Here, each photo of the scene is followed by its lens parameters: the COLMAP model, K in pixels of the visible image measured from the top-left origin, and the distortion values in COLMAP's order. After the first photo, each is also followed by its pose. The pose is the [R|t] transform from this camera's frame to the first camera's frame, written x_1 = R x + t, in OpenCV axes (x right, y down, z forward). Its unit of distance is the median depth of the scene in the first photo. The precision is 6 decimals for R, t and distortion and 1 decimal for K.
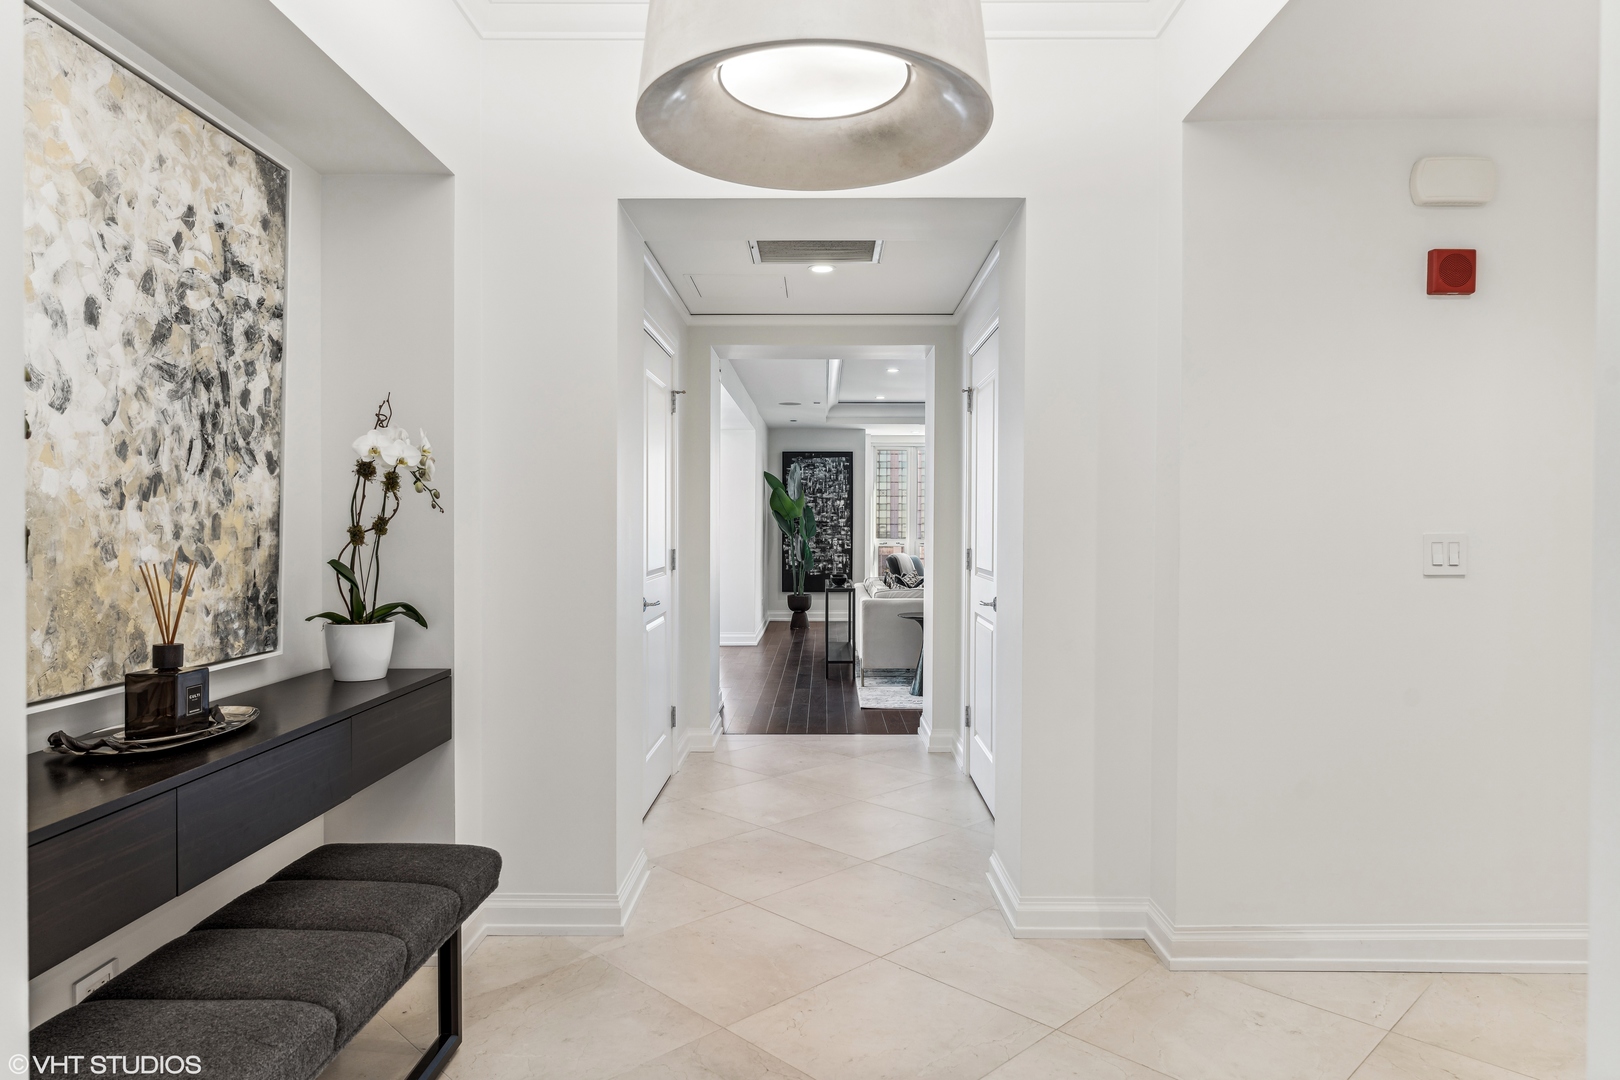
lens RADIAL K [[1028.6, 0, 812.6], [0, 1028.6, 536.6], [0, 0, 1]] dist [0.002321, 0.000255]
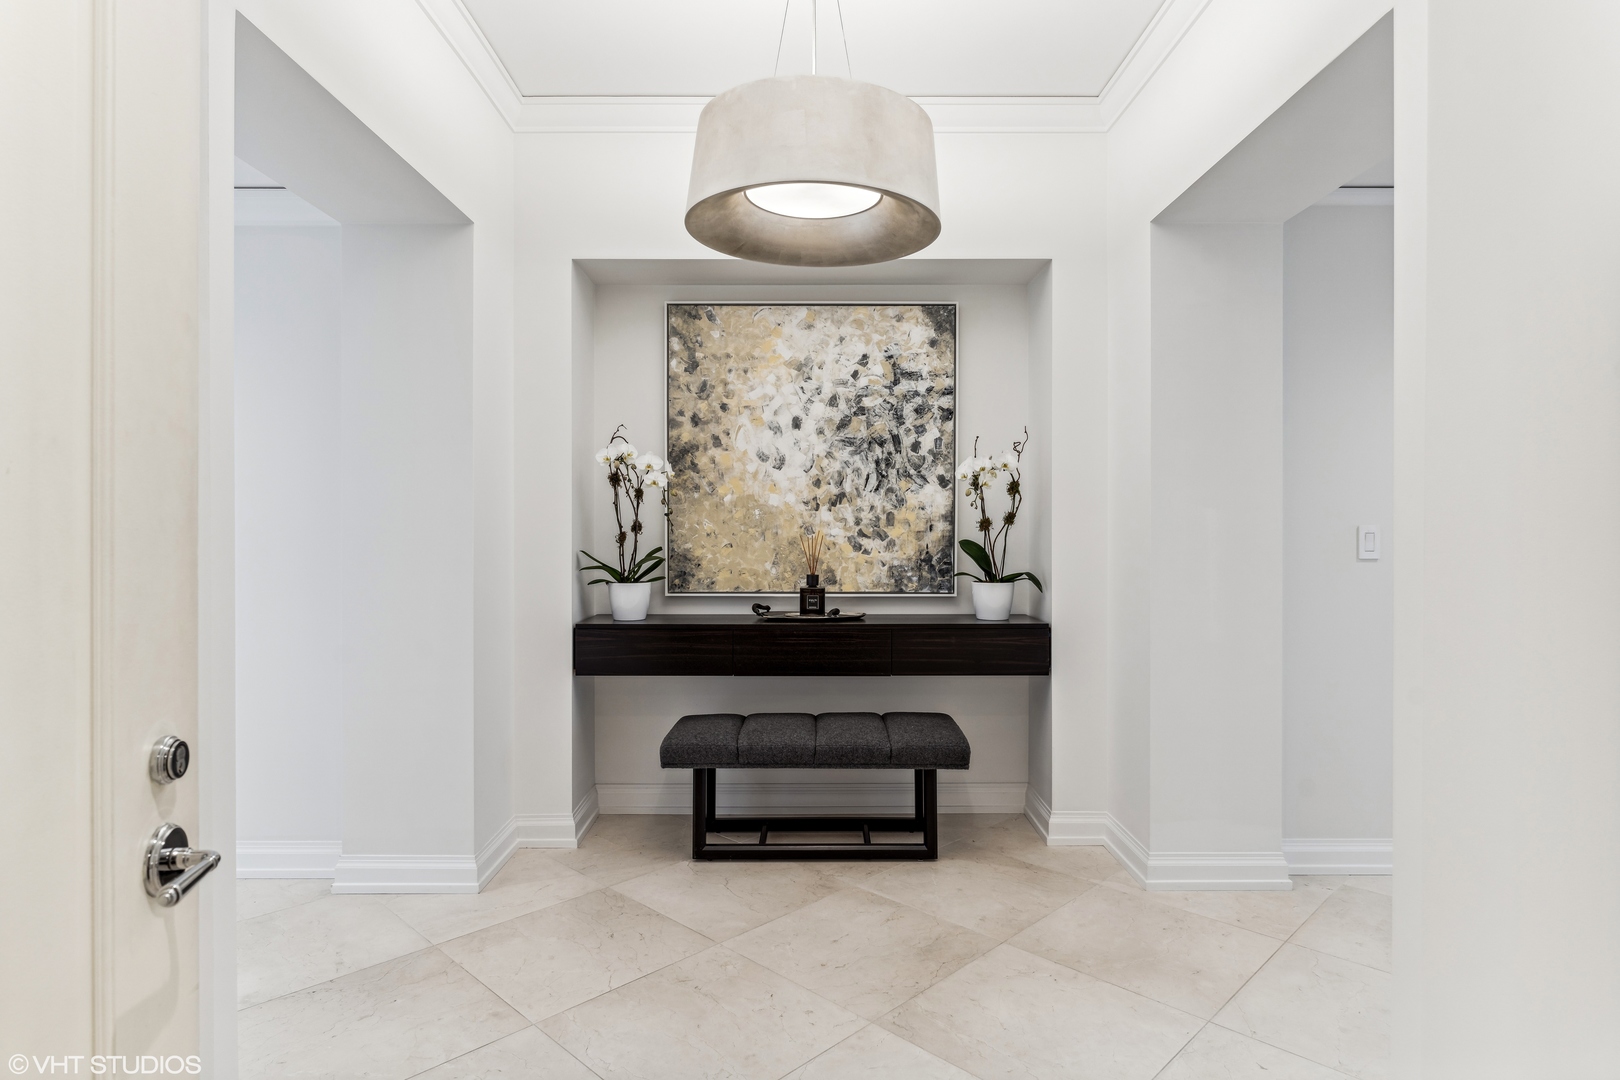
lens RADIAL K [[897.9, 0, 811.2], [0, 897.9, 530.3], [0, 0, 1]] dist [0.003293, 0.000433]
pose [[-0.005352, 0.000100, -0.999986, 1.079032], [-0.012320, 0.999924, 0.000166, 0.012671], [0.999910, 0.012320, -0.005350, 0.898643]]
